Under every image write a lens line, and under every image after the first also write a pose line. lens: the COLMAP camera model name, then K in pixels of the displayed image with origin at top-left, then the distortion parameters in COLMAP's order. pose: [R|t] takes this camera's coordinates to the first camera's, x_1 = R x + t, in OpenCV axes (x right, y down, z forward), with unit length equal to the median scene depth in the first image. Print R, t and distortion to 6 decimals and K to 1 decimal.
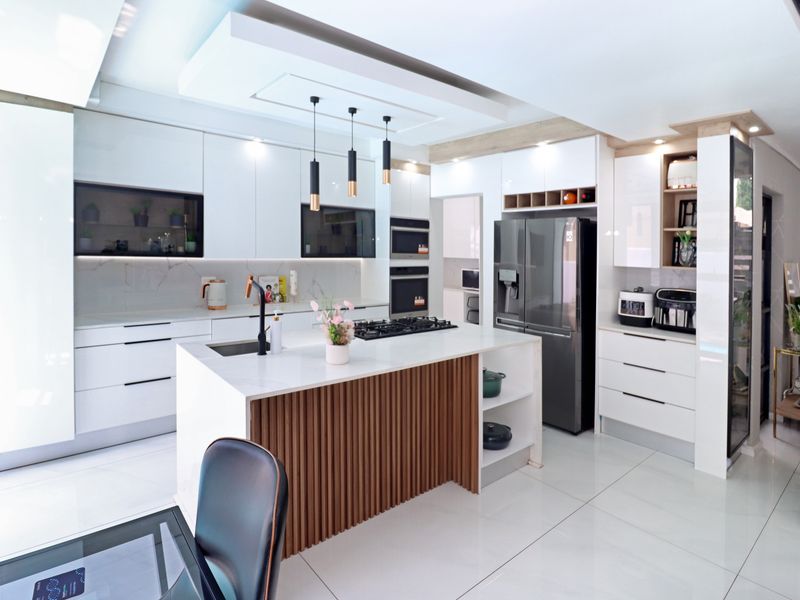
lens RADIAL K [[437.2, 0, 437.9], [0, 437.2, 276.9], [0, 0, 1]] dist [-0.012873, -0.002478]
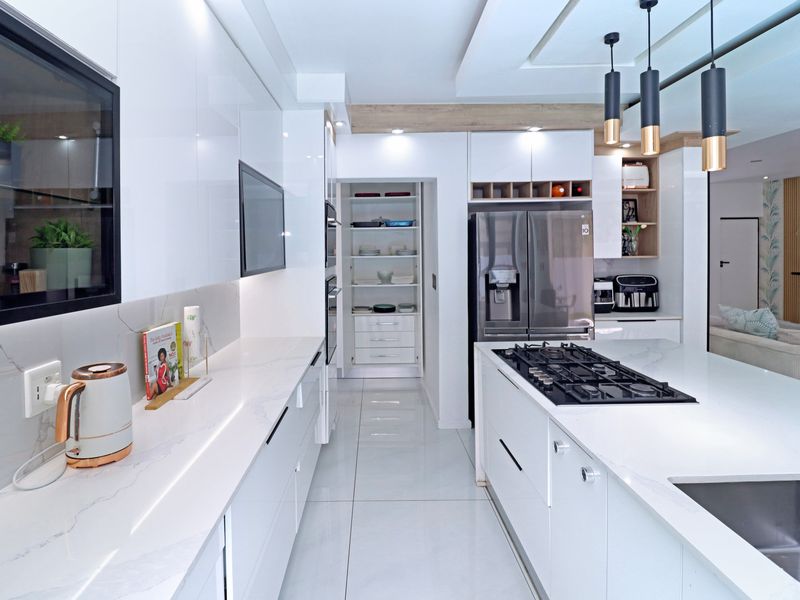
lens RADIAL K [[396.4, 0, 369.1], [0, 396.4, 260.0], [0, 0, 1]] dist [-0.002359, -0.003986]
pose [[0.679754, -0.052799, 0.731538, -0.585756], [0.077278, 0.997010, 0.000152, -0.056195], [-0.729358, 0.056429, 0.681801, 0.668557]]
